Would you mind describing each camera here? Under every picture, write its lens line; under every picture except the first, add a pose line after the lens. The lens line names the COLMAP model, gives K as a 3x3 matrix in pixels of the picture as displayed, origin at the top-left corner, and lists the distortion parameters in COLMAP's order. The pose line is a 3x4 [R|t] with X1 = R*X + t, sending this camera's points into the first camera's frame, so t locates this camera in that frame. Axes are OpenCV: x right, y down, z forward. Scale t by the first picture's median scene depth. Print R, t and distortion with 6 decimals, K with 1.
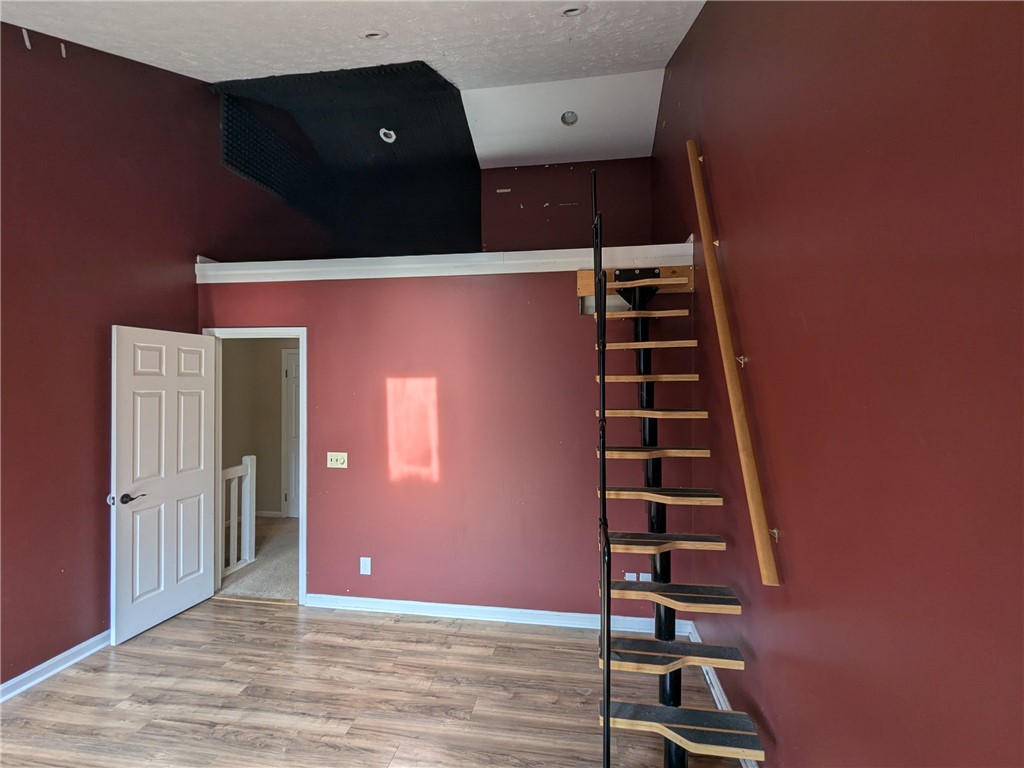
lens RADIAL K [[483.9, 0, 513.2], [0, 483.9, 381.1], [0, 0, 1]] dist [0.002650, 0.000812]
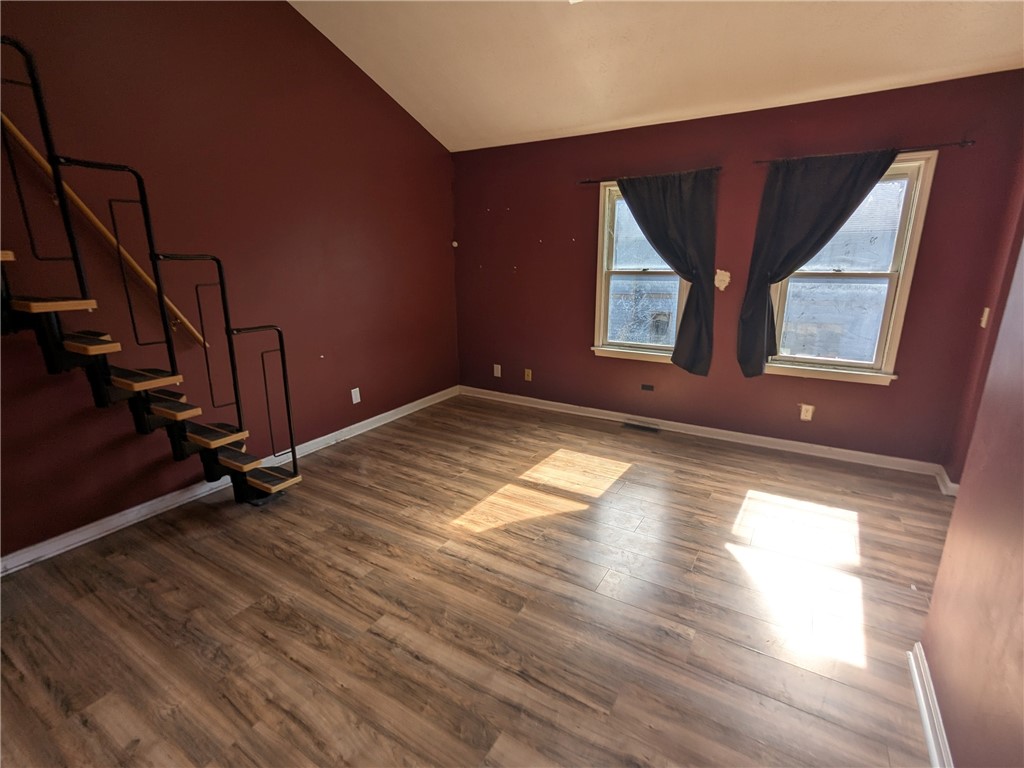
lens RADIAL K [[483.9, 0, 510.4], [0, 483.9, 386.5], [0, 0, 1]] dist [0.002650, 0.000812]
pose [[-0.919576, -0.096592, 0.380855, -0.736601], [0.004658, 0.966564, 0.256384, 0.074077], [-0.392886, 0.237538, -0.888379, 1.371766]]
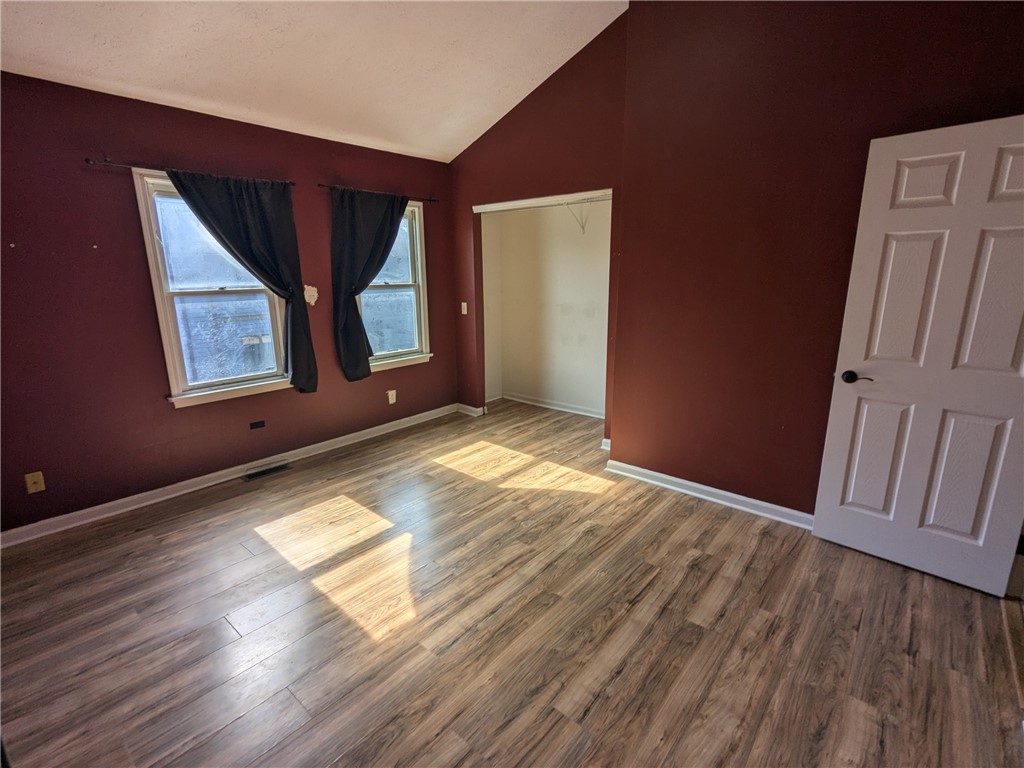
lens RADIAL K [[483.9, 0, 513.3], [0, 483.9, 385.7], [0, 0, 1]] dist [0.002650, 0.000812]
pose [[-0.527822, 0.200439, -0.825365, 0.159148], [0.013463, 0.973608, 0.227830, 0.080843], [0.849248, 0.109142, -0.516590, 1.083621]]
